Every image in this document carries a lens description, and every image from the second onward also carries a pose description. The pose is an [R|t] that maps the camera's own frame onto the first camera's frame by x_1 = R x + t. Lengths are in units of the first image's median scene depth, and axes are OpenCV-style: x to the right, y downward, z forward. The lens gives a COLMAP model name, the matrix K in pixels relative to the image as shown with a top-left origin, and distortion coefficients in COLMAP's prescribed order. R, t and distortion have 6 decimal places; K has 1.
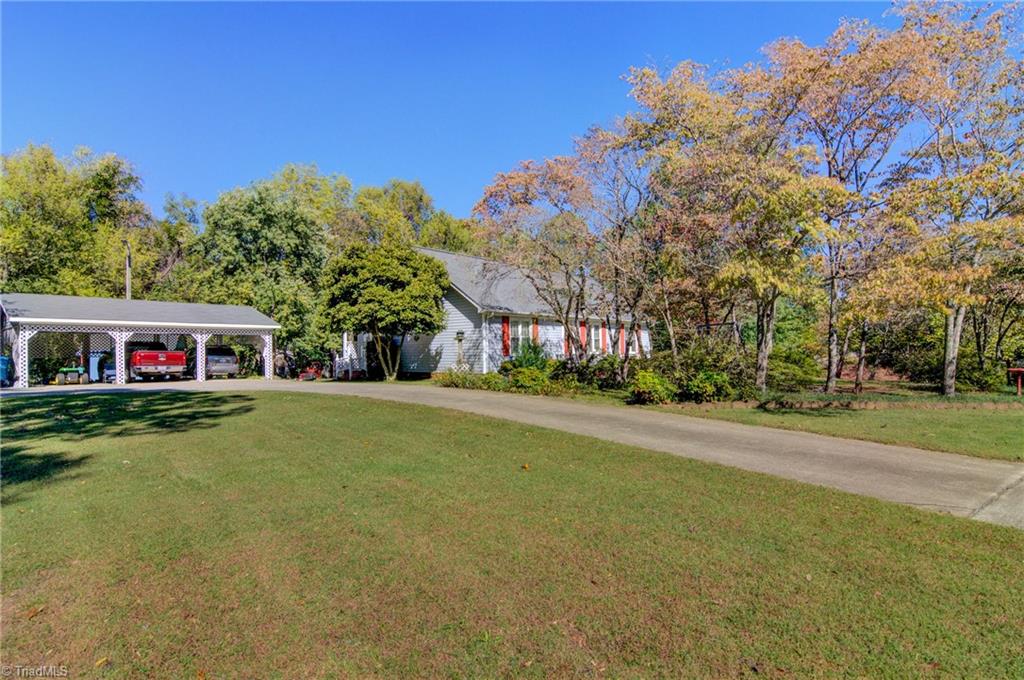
lens RADIAL K [[520.1, 0, 512.5], [0, 520.1, 338.8], [0, 0, 1]] dist [-0.001565, -0.001059]
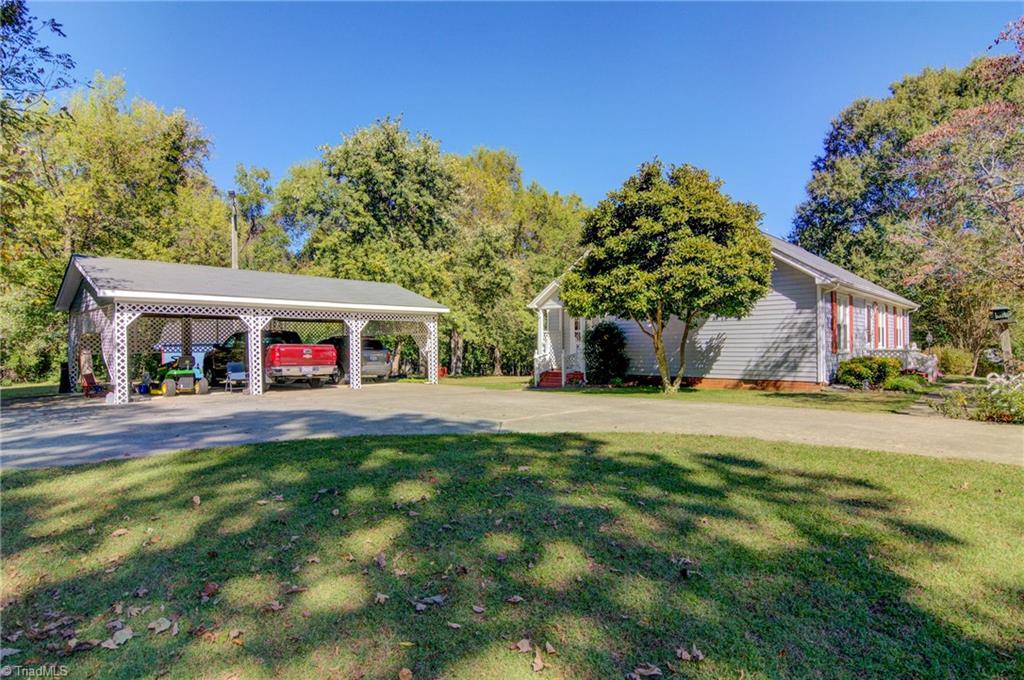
lens RADIAL K [[520.1, 0, 513.0], [0, 520.1, 339.7], [0, 0, 1]] dist [-0.001565, -0.001059]
pose [[0.999035, 0.000606, -0.043908, -0.360486], [0.000154, 0.999850, 0.017308, 0.005658], [0.043912, -0.017298, 0.998886, 0.321918]]
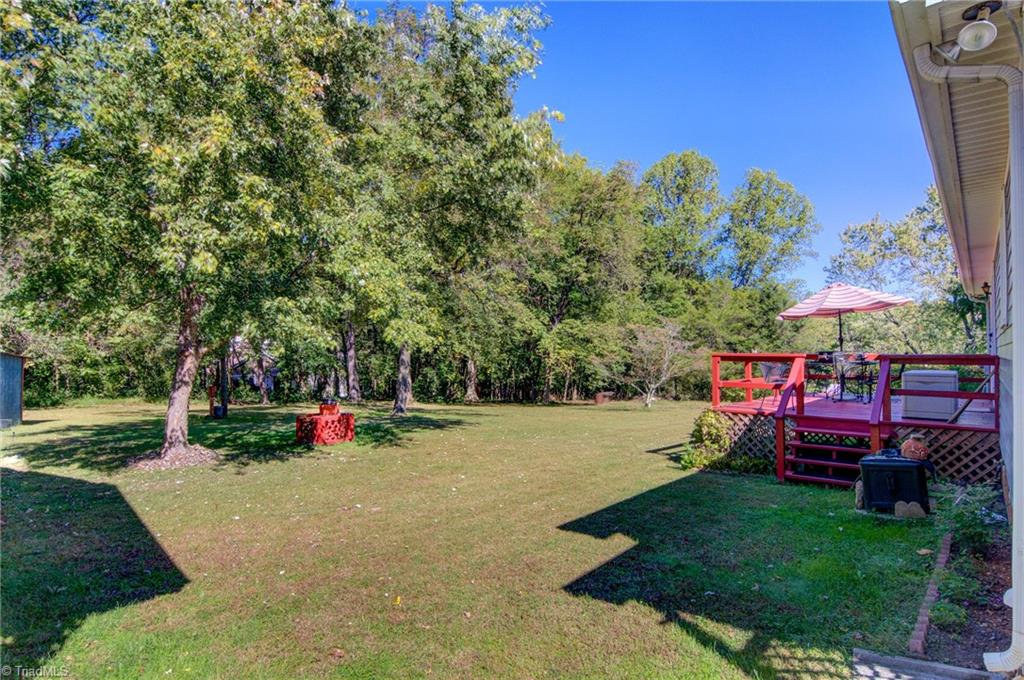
lens RADIAL K [[520.1, 0, 510.8], [0, 520.1, 343.8], [0, 0, 1]] dist [-0.001565, -0.001059]
pose [[0.999902, 0.000229, 0.013977, -0.435000], [-0.000341, 0.999967, 0.008061, 0.021617], [-0.013974, -0.008065, 0.999870, 1.055832]]
